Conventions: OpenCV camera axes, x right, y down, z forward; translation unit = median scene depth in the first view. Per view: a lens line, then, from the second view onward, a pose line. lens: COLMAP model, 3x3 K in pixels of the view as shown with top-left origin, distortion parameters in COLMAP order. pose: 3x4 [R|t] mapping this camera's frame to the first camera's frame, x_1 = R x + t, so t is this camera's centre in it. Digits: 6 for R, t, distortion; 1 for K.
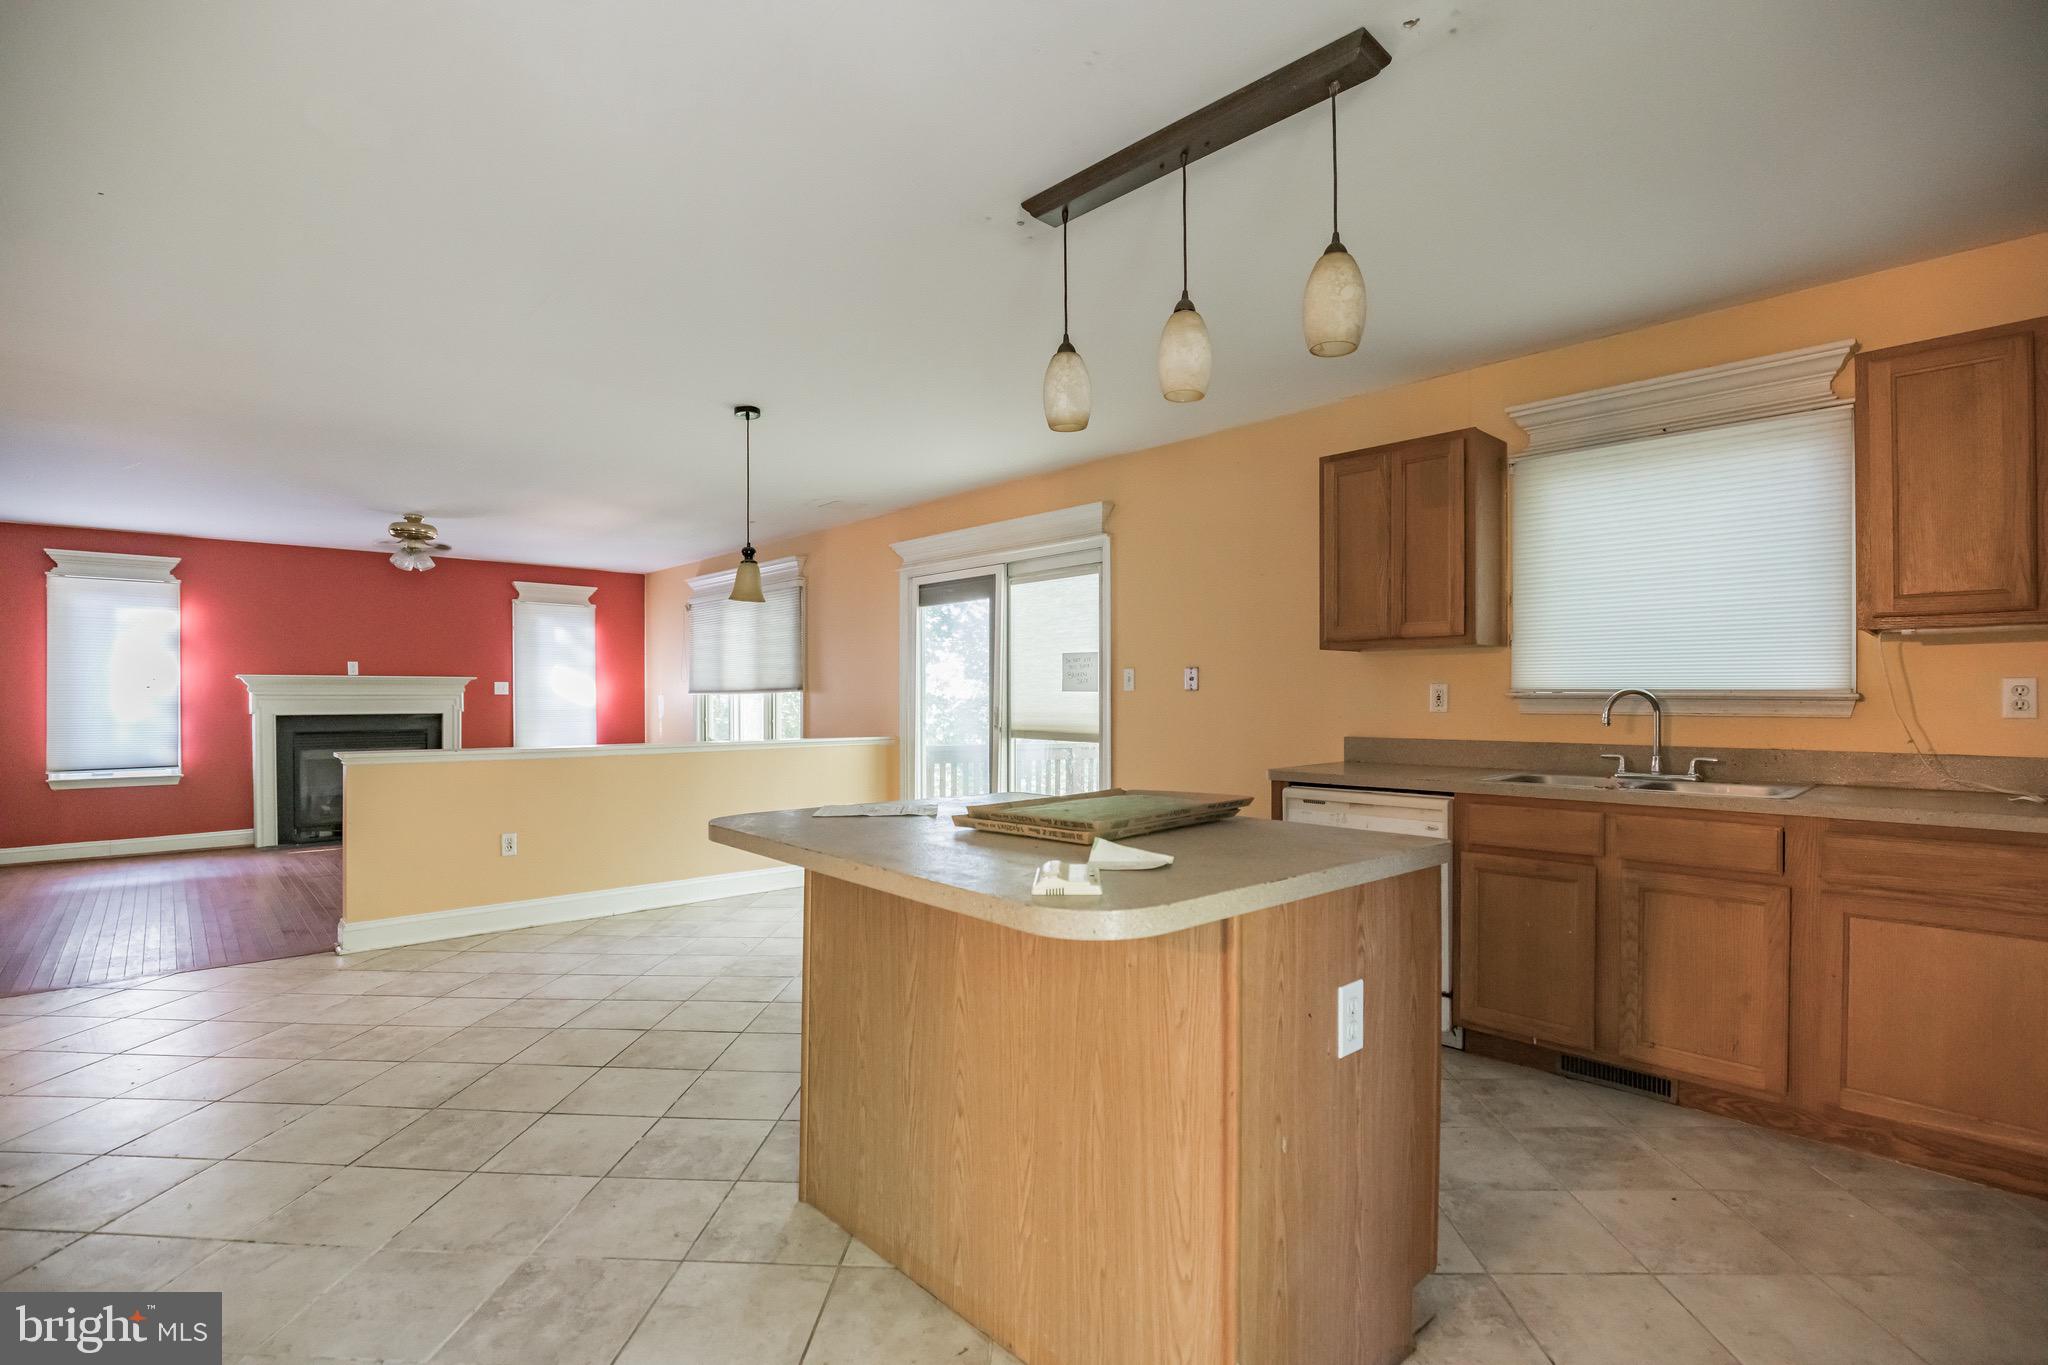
lens RADIAL K [[960.0, 0, 1020.7], [0, 960.0, 691.2], [0, 0, 1]] dist [-0.003591, -0.000010]
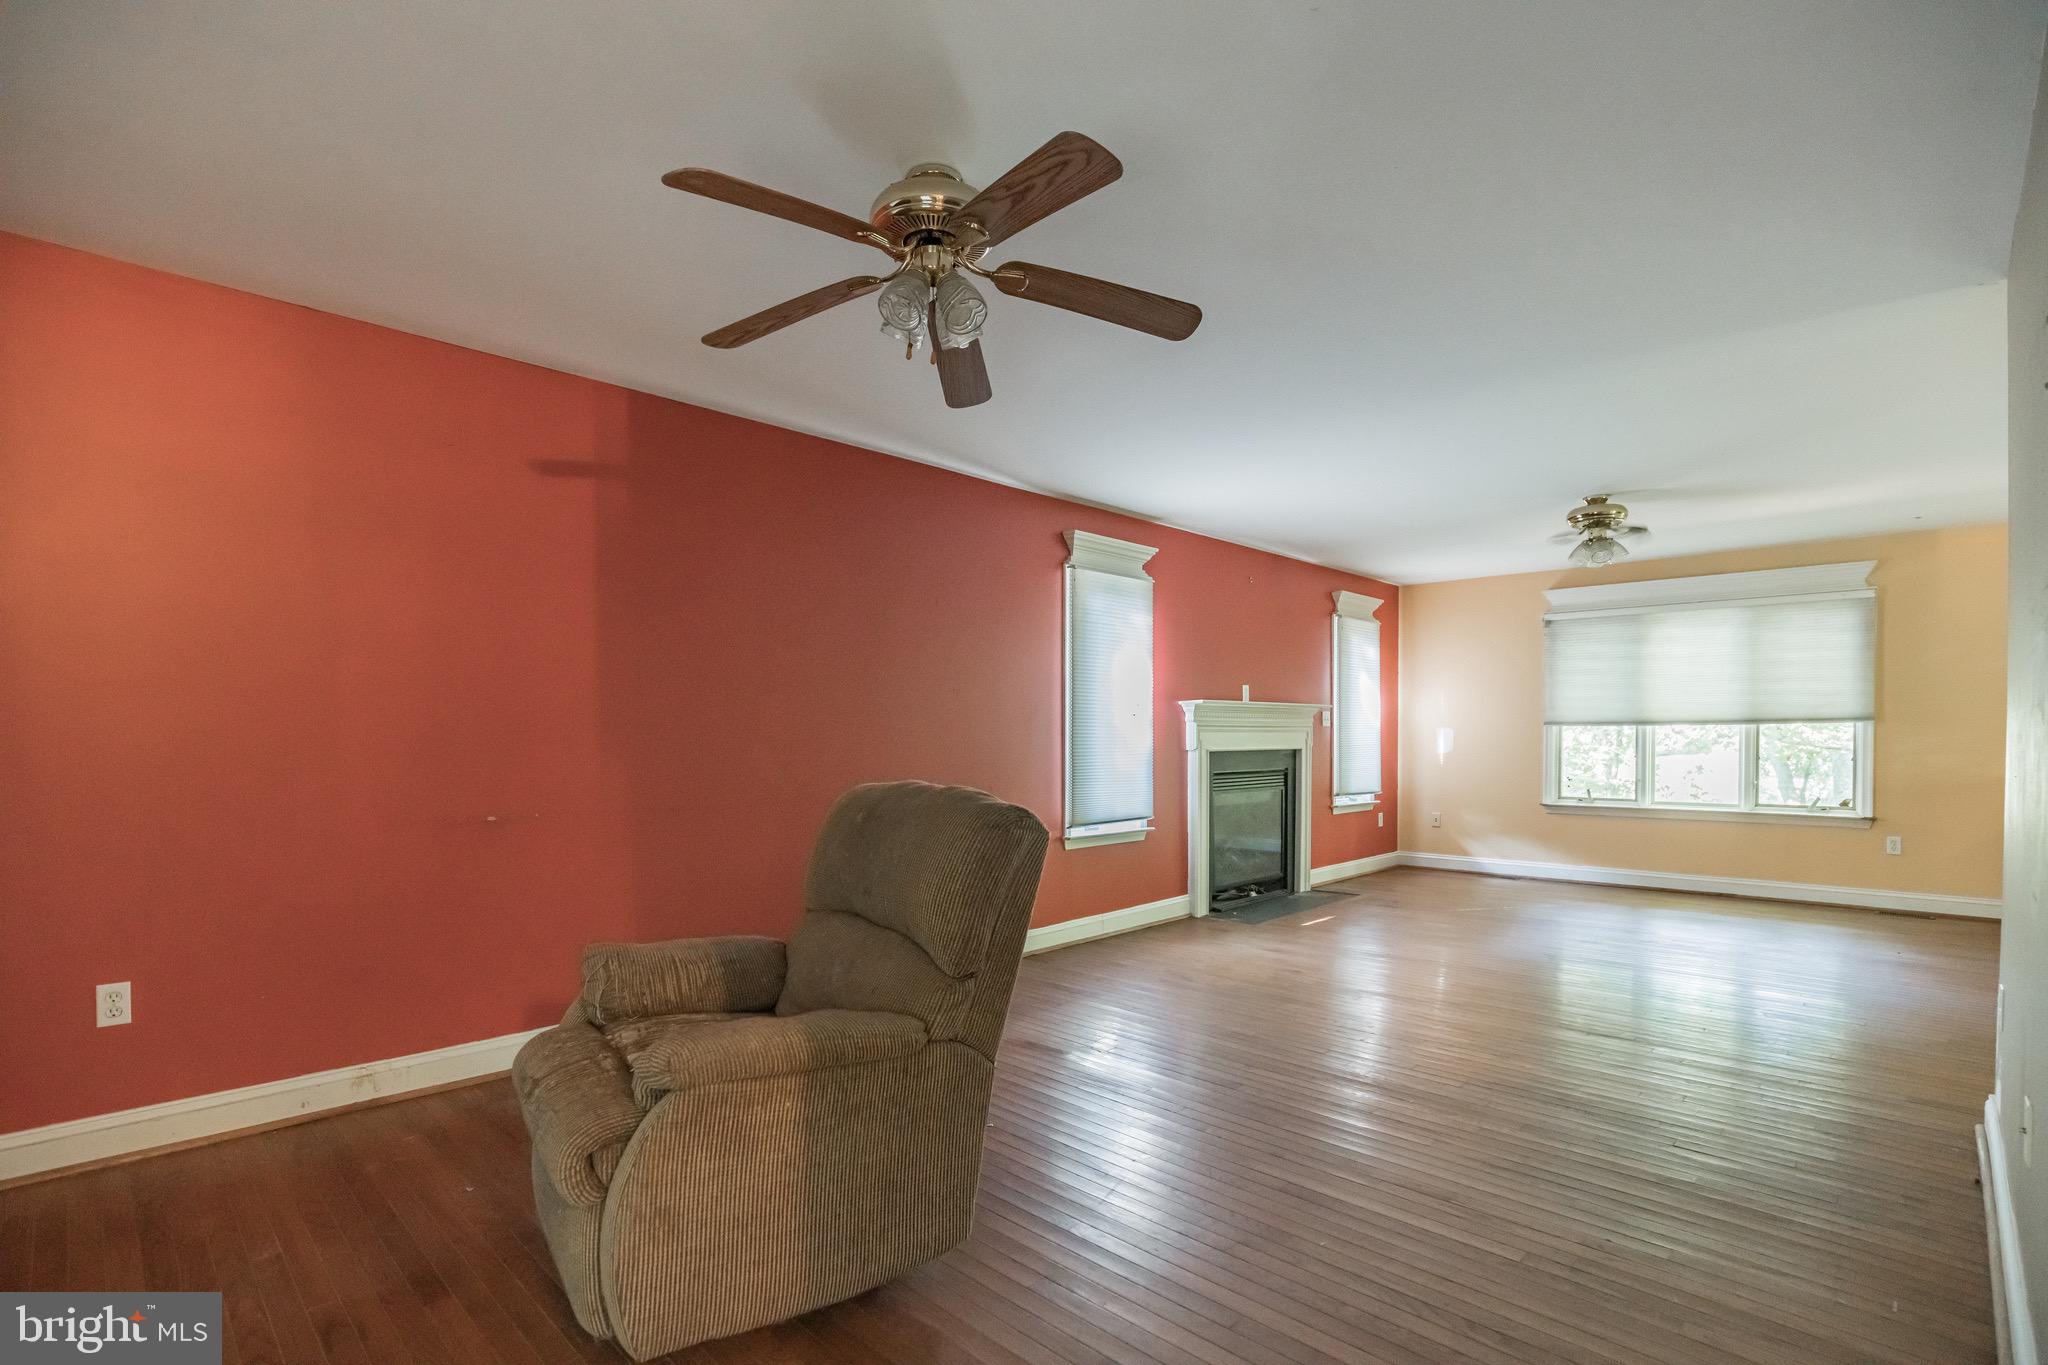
lens RADIAL K [[960.0, 0, 1054.8], [0, 960.0, 734.0], [0, 0, 1]] dist [-0.003591, -0.000010]
pose [[0.995223, 0.000045, 0.097630, -1.011187], [-0.000810, 0.999969, 0.007797, 0.004992], [-0.097627, -0.007839, 0.995192, 0.228209]]
